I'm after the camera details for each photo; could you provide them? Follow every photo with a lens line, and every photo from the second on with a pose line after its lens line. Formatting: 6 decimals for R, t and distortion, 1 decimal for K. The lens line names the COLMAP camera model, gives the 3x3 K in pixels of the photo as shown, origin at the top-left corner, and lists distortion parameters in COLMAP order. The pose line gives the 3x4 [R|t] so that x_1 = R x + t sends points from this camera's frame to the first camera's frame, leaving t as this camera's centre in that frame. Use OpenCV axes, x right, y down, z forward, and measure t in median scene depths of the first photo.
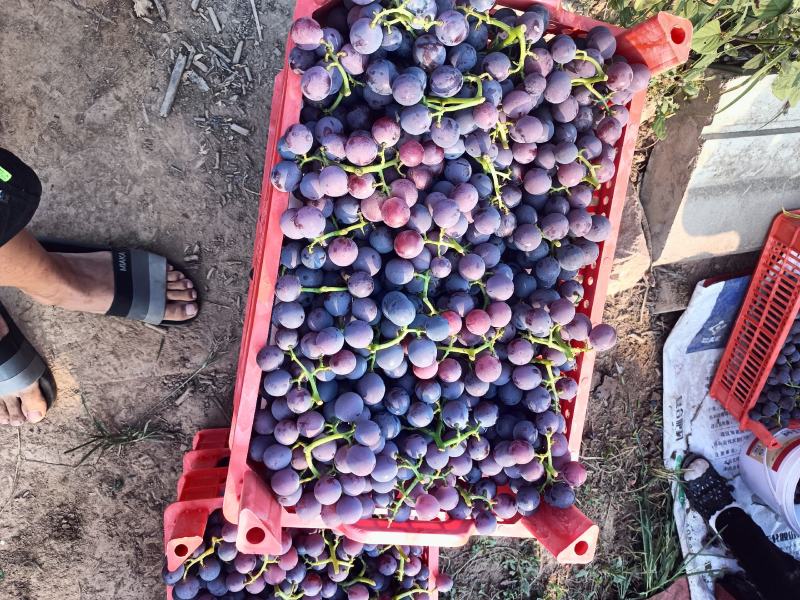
lens RADIAL K [[602.5, 0, 398.9], [0, 602.5, 299.3], [0, 0, 1]] dist [0.004148, -0.004340]
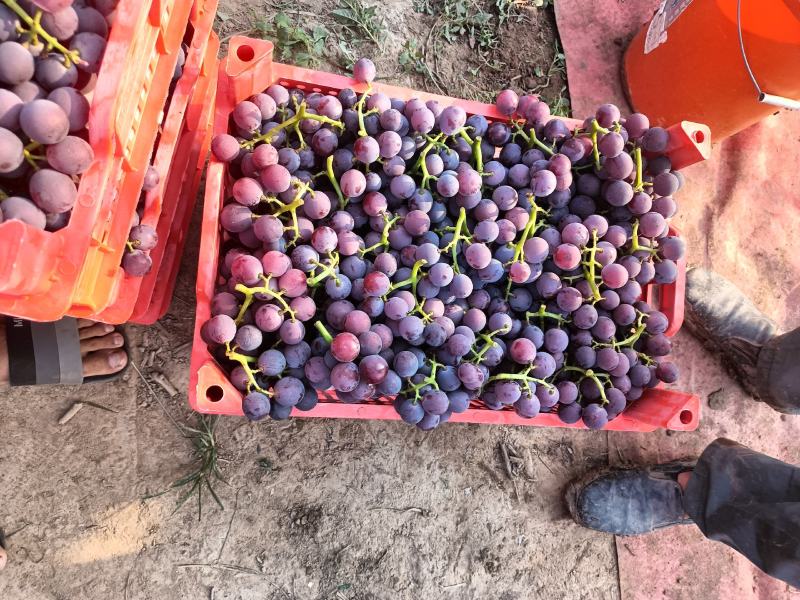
lens RADIAL K [[602.5, 0, 401.0], [0, 602.5, 299.5], [0, 0, 1]] dist [0.004148, -0.004340]
pose [[0.135811, -0.975937, -0.170594, -0.054246], [0.978572, 0.105241, 0.176980, 0.322581], [-0.154768, -0.190974, 0.969317, 0.163172]]
